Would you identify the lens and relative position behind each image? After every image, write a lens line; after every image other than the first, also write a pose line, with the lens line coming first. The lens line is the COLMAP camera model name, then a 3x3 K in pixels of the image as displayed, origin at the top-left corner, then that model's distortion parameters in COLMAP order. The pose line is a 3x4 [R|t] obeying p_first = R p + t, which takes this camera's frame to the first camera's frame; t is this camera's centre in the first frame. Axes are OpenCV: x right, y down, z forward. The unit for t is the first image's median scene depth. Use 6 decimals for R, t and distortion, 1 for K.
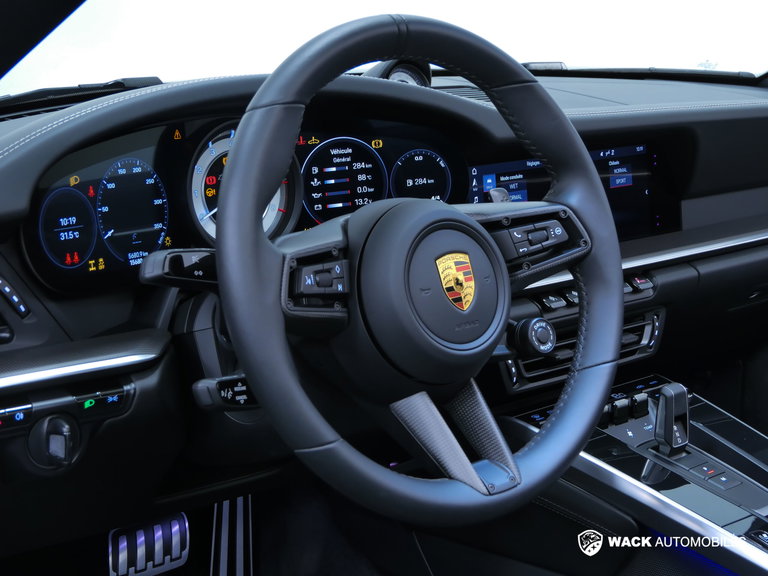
lens RADIAL K [[1364.3, 0, 434.6], [0, 1364.3, 280.8], [0, 0, 1]] dist [-0.000157, 0.000000]
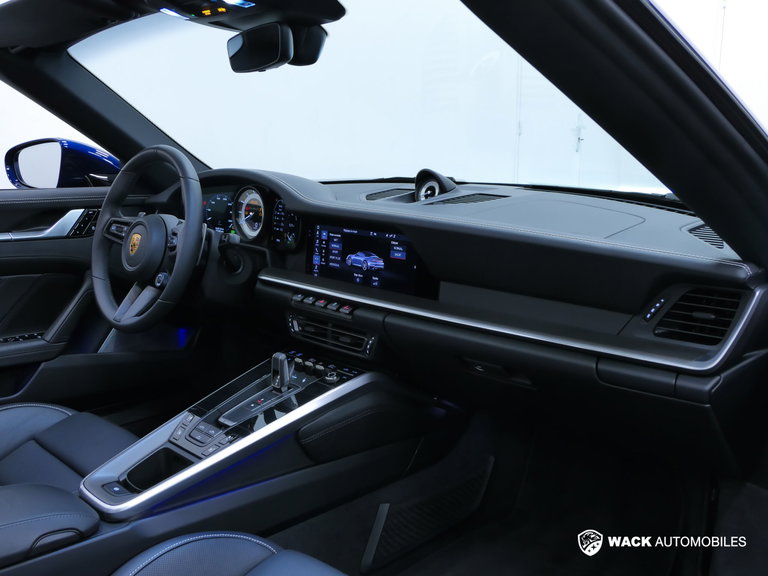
lens RADIAL K [[728.6, 0, 383.1], [0, 728.6, 291.2], [0, 0, 1]] dist [-0.023403, 0.000000]
pose [[0.058659, 0.205808, -0.976833, 1.121213], [-0.216954, 0.957758, 0.188761, -0.217311], [0.974418, 0.200855, 0.100832, 1.028151]]
